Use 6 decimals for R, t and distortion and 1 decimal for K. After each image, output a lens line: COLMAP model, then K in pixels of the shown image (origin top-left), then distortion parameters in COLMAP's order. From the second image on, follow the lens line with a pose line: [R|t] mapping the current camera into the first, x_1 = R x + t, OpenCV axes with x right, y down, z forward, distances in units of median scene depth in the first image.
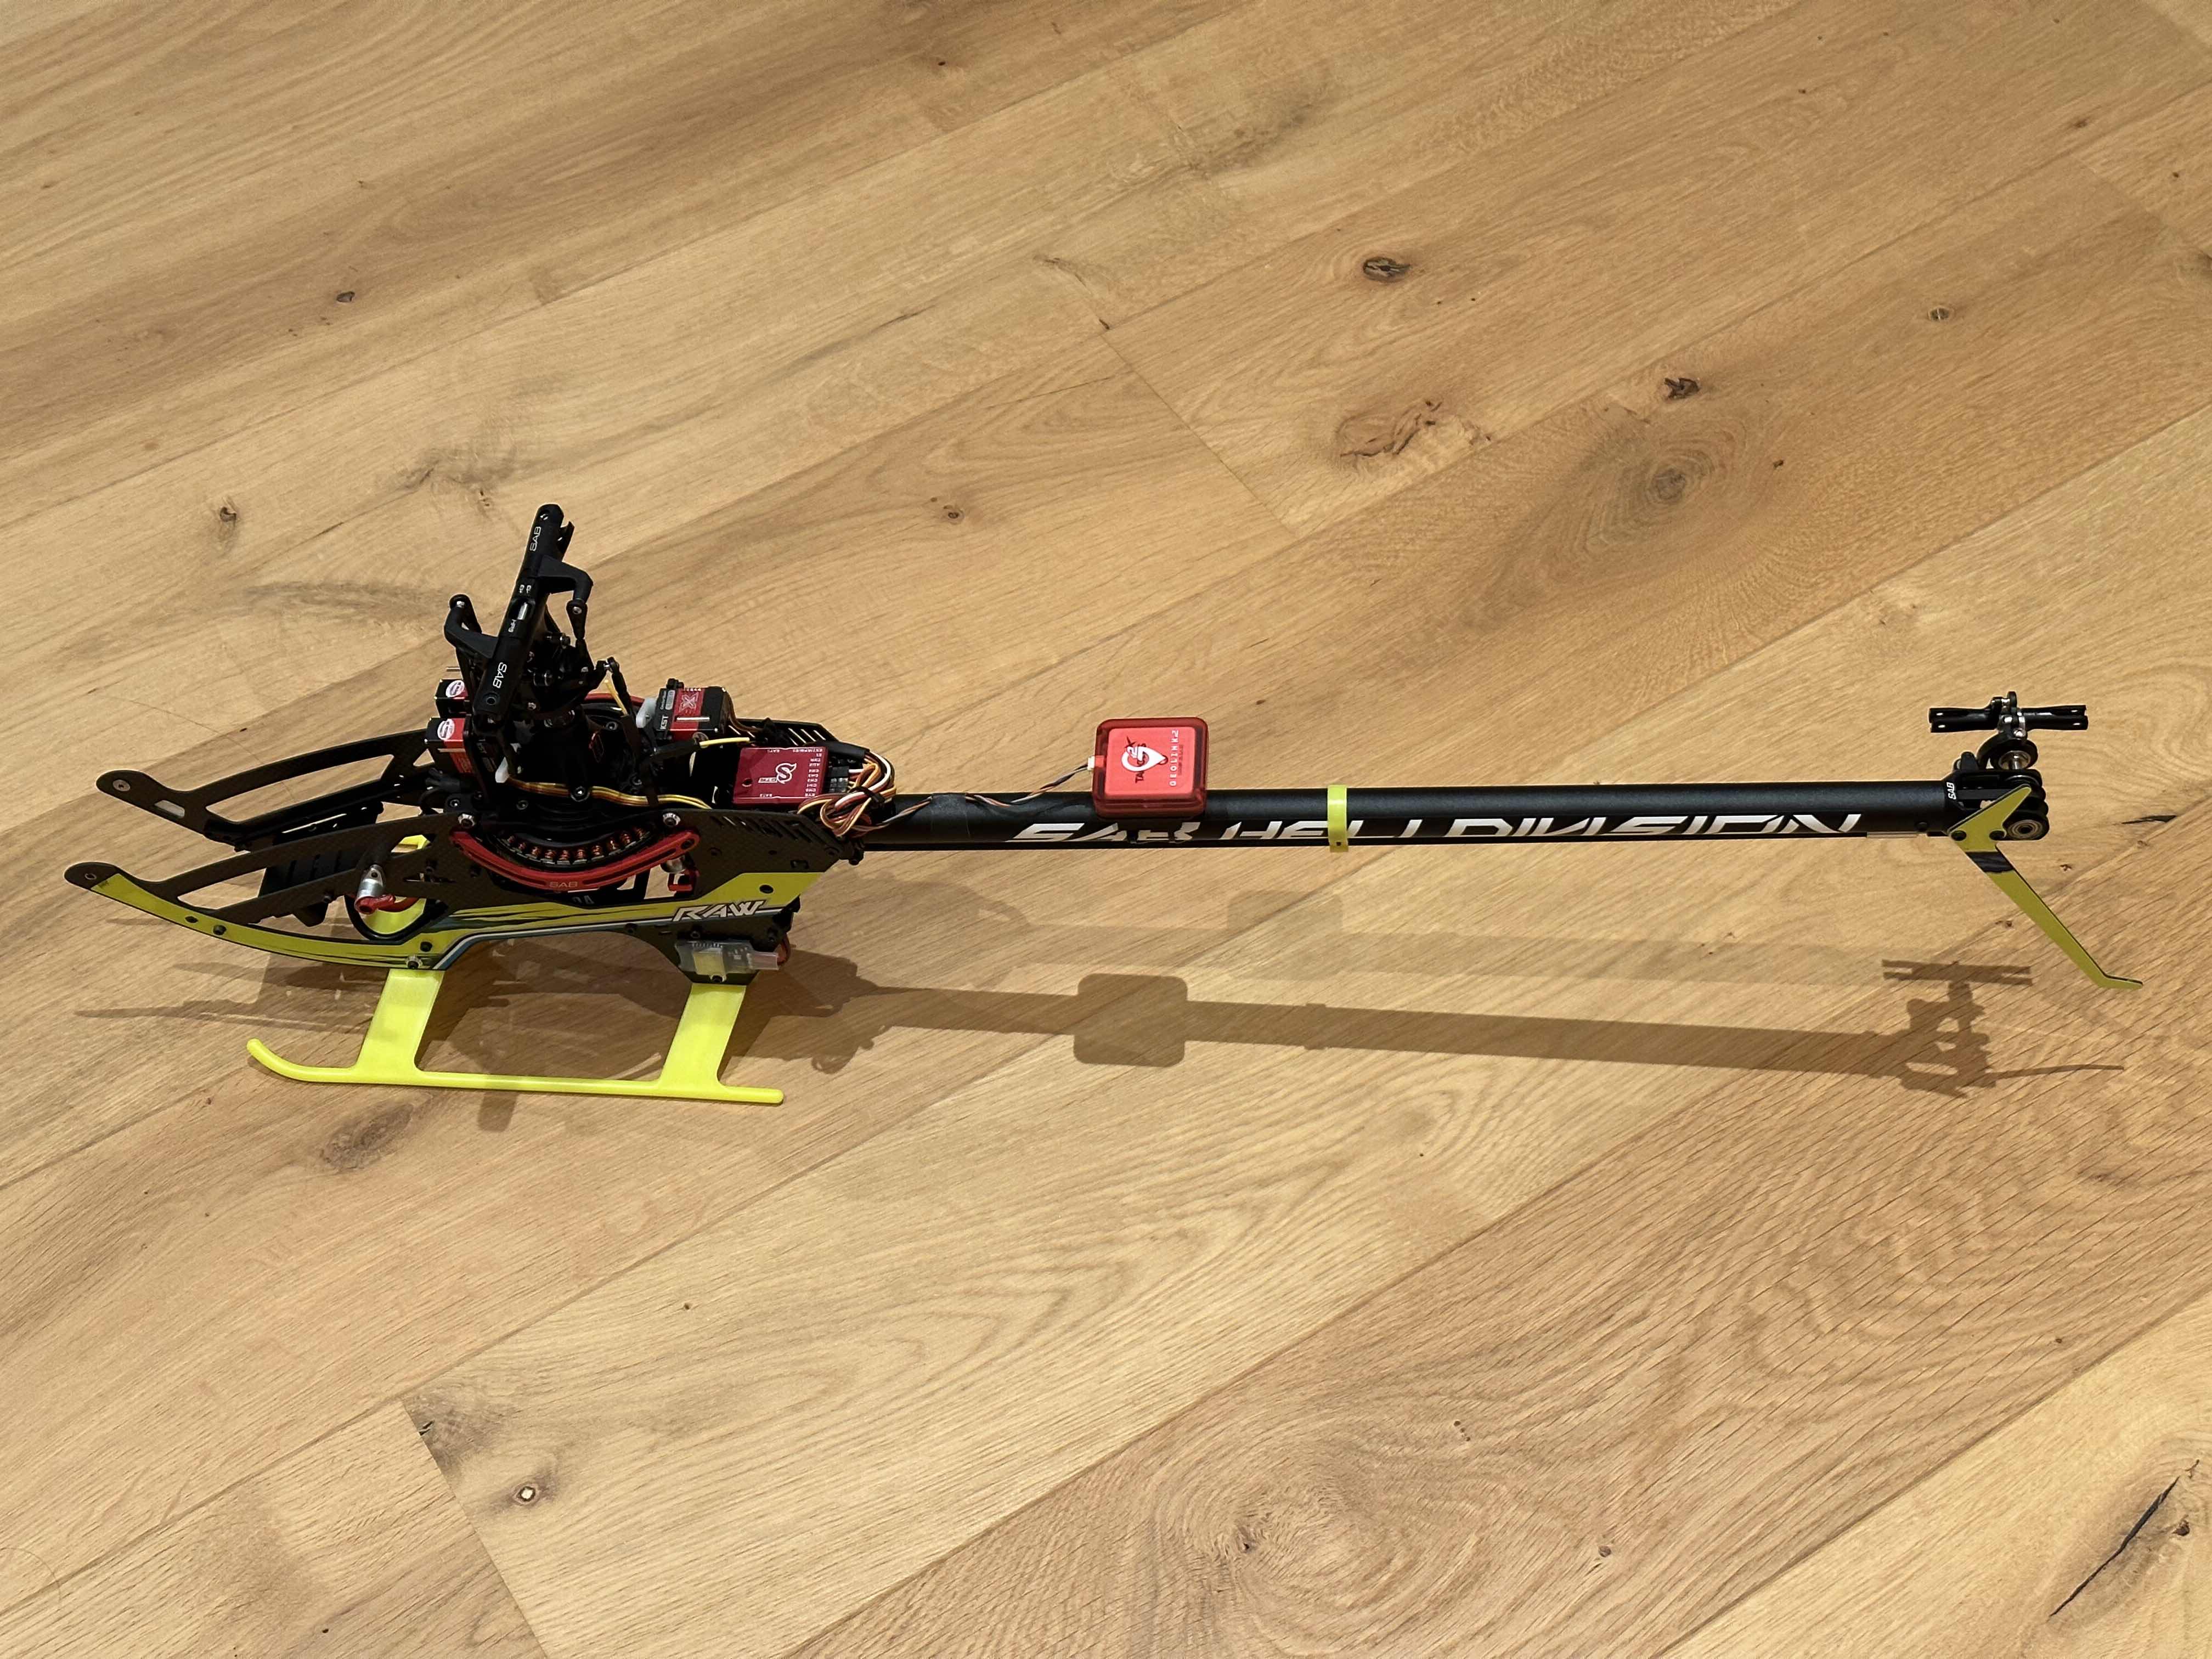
lens RADIAL K [[3042.3, 0, 1106.0], [0, 3042.3, 829.5], [0, 0, 1]] dist [0.194438, 0.021767]
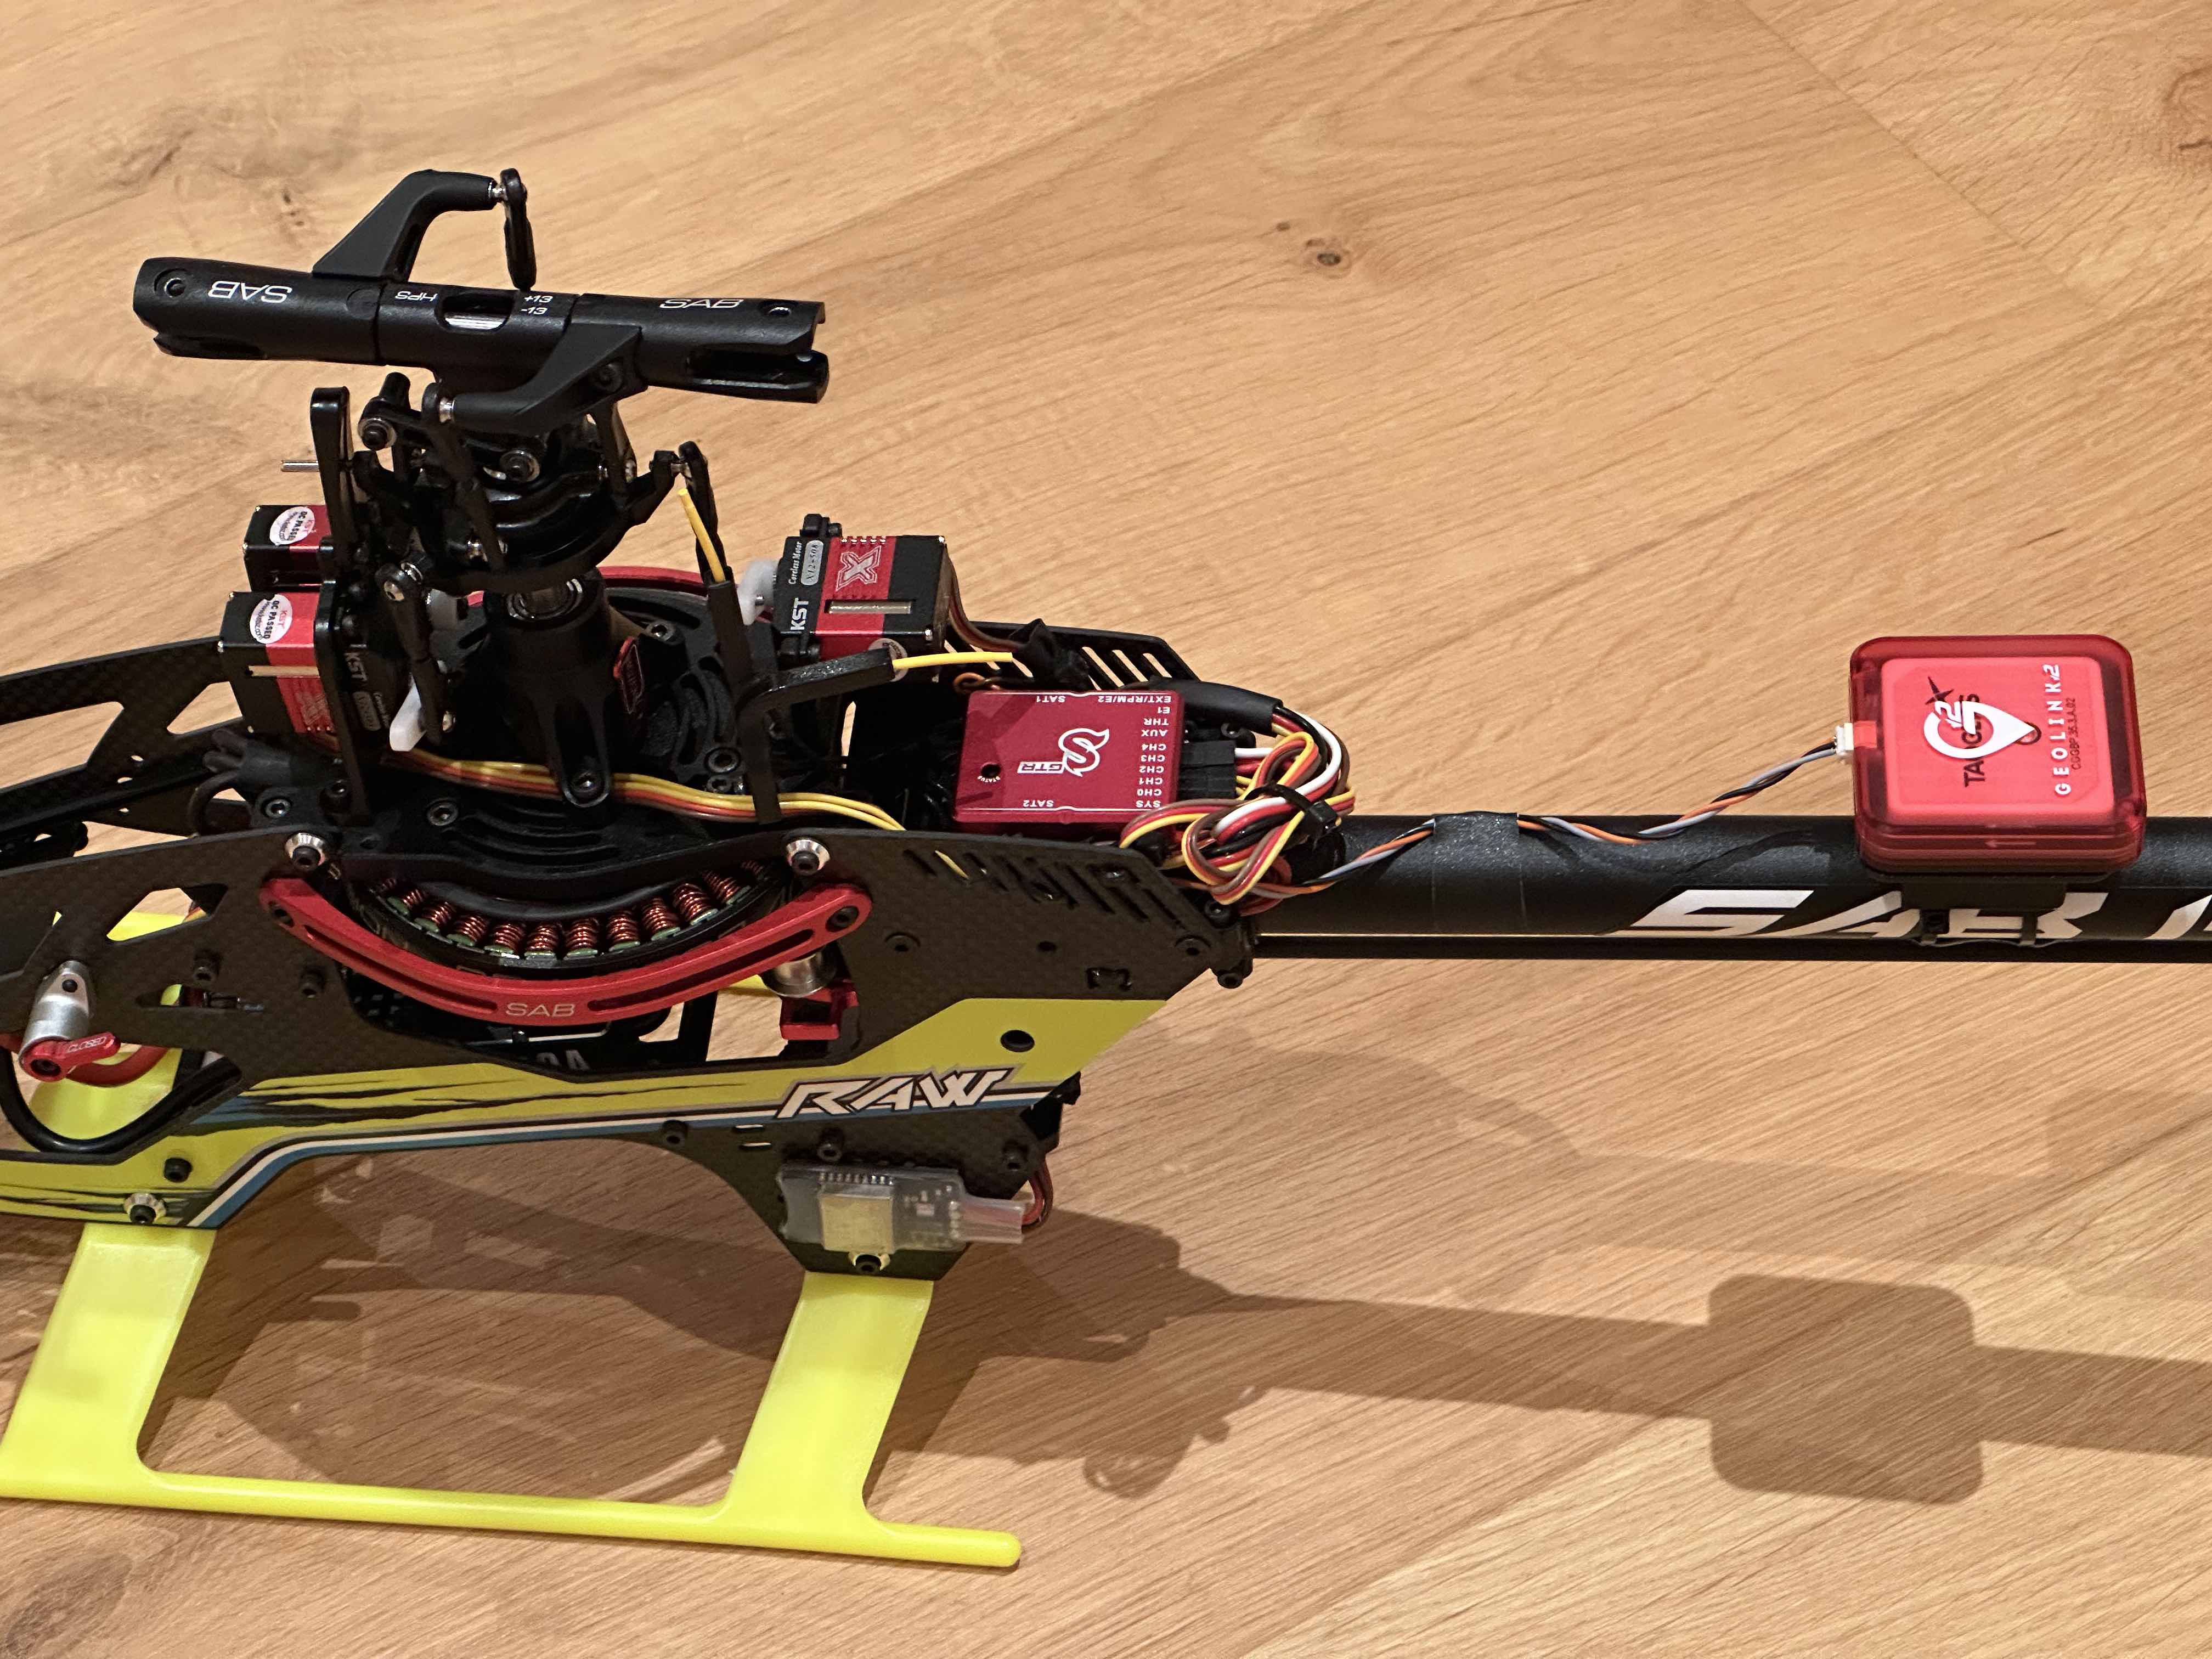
lens RADIAL K [[4856.4, 0, 1106.0], [0, 4856.4, 829.5], [0, 0, 1]] dist [-0.058093, 3.454032]
pose [[0.999758, 0.020695, 0.007396, -0.100276], [-0.020223, 0.998052, -0.059012, 0.028195], [-0.008603, 0.058848, 0.998230, 0.333551]]
